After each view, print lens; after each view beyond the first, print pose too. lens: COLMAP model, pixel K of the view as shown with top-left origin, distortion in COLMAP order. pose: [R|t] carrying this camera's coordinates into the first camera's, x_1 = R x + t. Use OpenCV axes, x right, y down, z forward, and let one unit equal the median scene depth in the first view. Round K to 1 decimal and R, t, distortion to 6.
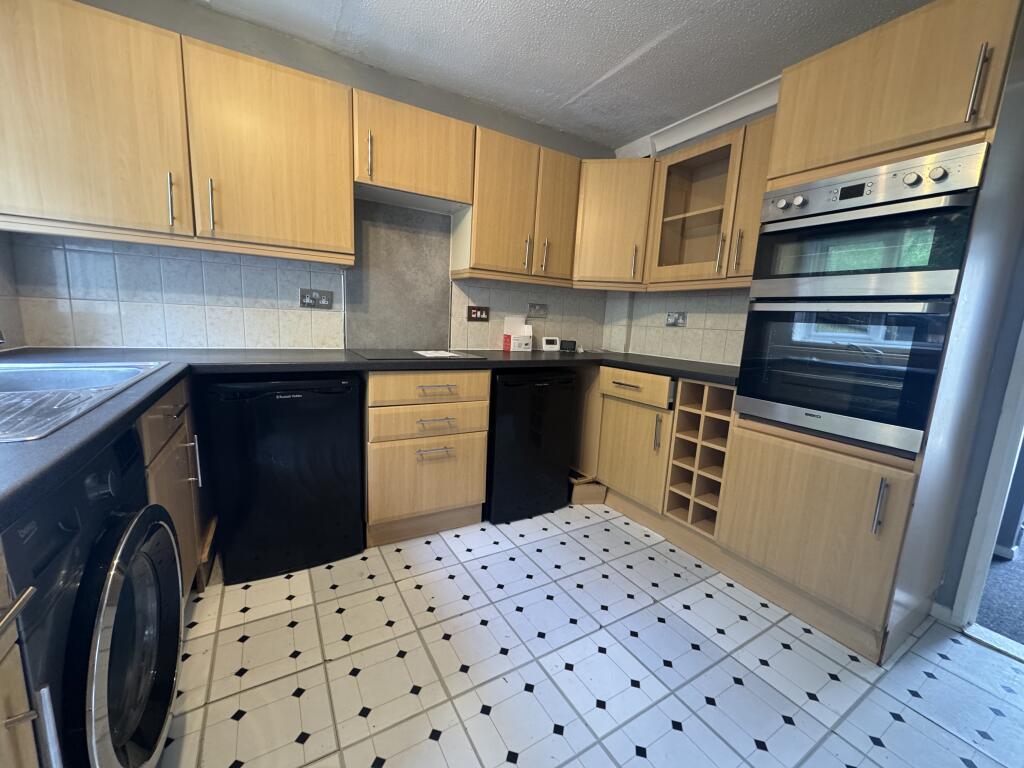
lens RADIAL K [[408.7, 0, 512.0], [0, 408.7, 384.0], [0, 0, 1]] dist [-0.001788, 0.000035]
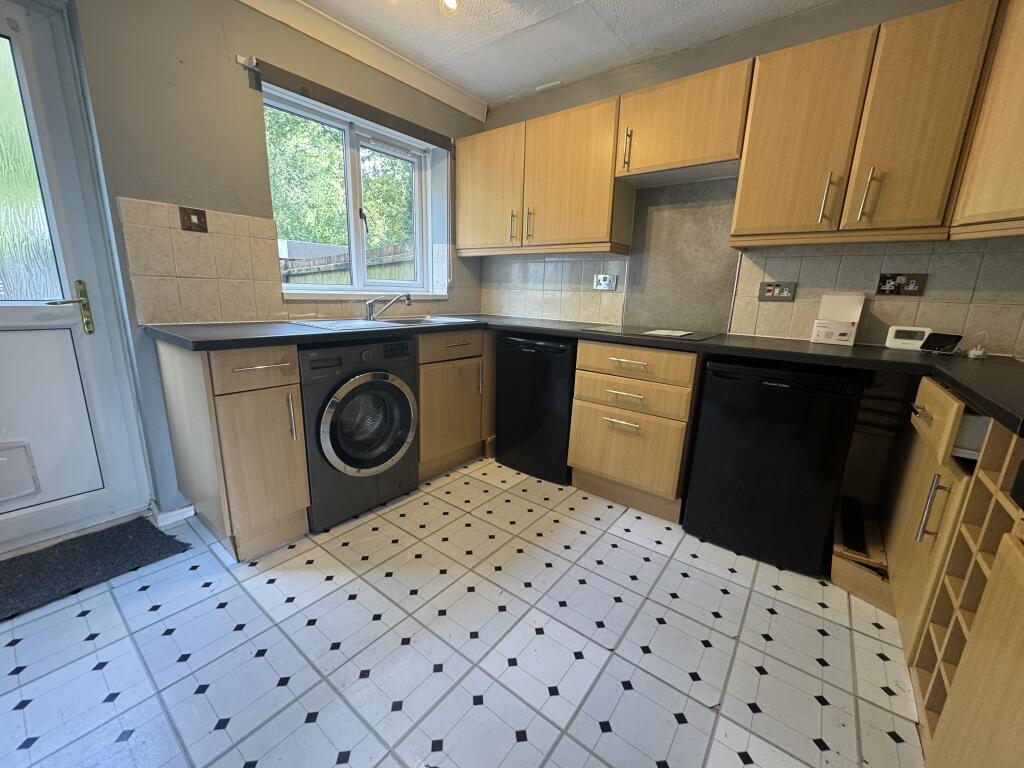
lens RADIAL K [[408.7, 0, 512.0], [0, 408.7, 384.0], [0, 0, 1]] dist [-0.001788, 0.000035]
pose [[0.367841, 0.170319, -0.914158, 0.597087], [-0.159654, 0.980052, 0.118354, -0.011178], [0.916081, 0.102413, 0.387696, 0.306609]]
